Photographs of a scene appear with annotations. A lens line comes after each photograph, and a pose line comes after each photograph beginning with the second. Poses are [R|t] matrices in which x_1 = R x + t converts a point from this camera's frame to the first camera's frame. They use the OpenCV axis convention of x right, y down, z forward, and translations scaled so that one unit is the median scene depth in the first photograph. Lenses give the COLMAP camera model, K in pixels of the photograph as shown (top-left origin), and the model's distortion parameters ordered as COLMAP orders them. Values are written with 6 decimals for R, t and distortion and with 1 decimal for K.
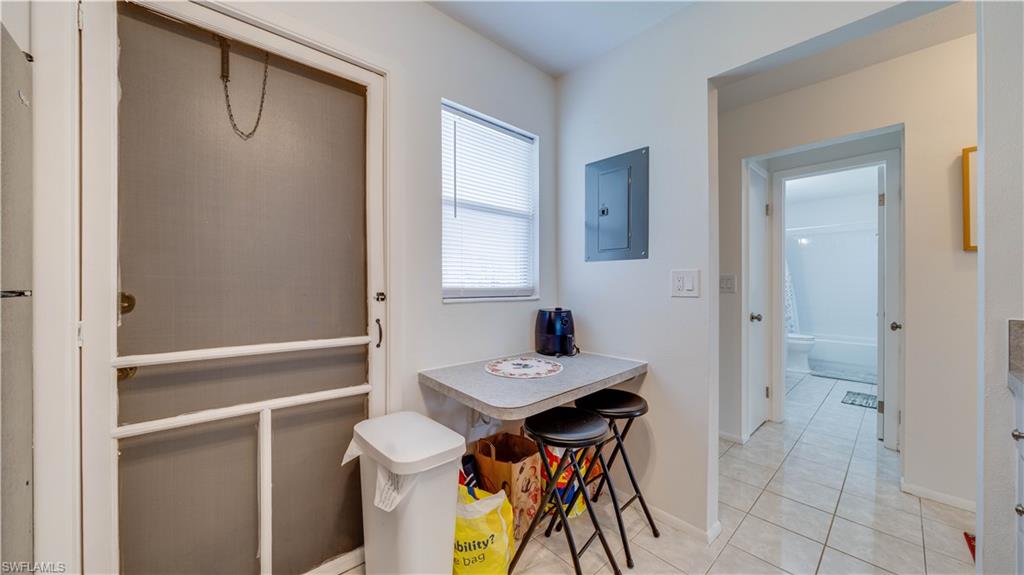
lens RADIAL K [[361.7, 0, 528.6], [0, 361.7, 284.4], [0, 0, 1]] dist [-0.001022, -0.000051]
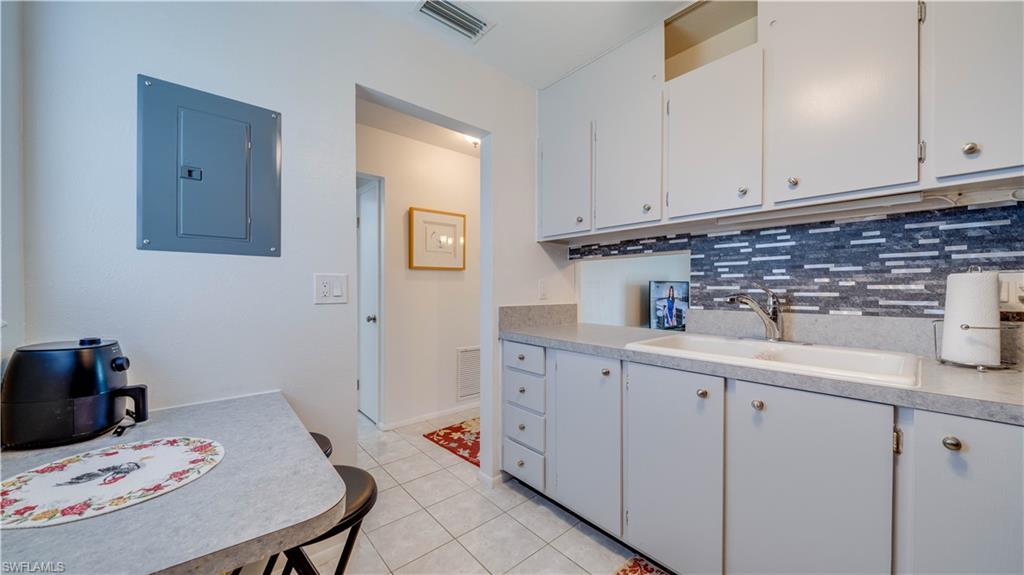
lens RADIAL K [[358.7, 0, 509.6], [0, 358.7, 292.0], [0, 0, 1]] dist [-0.001696, -0.000078]
pose [[0.055905, -0.010528, 0.998381, -0.458187], [-0.002435, 0.999940, 0.010681, -0.005762], [-0.998433, -0.003028, 0.055876, 0.508972]]
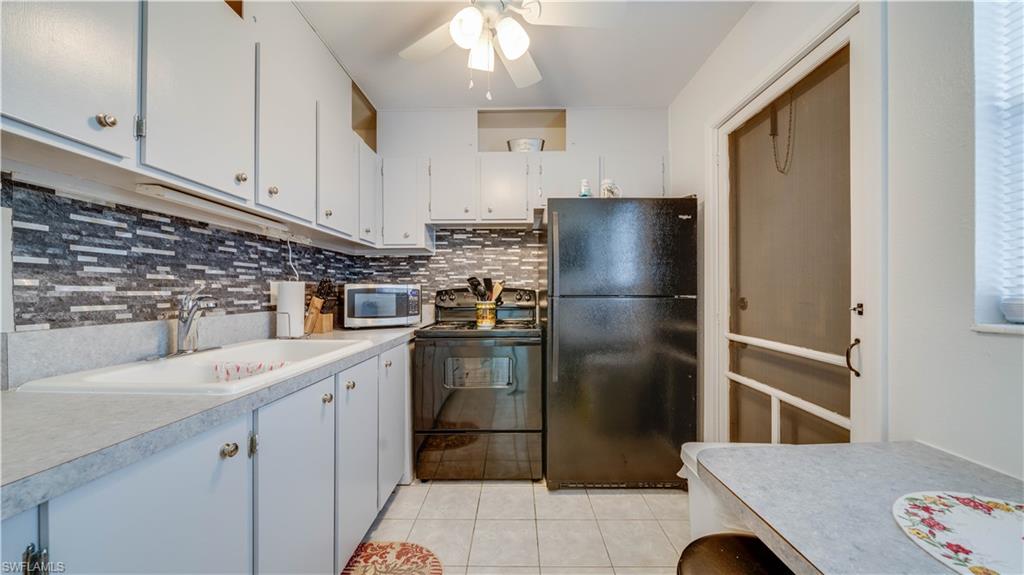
lens RADIAL K [[358.7, 0, 509.6], [0, 358.7, 292.0], [0, 0, 1]] dist [-0.001696, -0.000078]
pose [[-0.704776, -0.001629, -0.709428, 0.566742], [0.001310, 0.999993, -0.003597, 0.000798], [0.709429, -0.003465, -0.704768, 0.923308]]
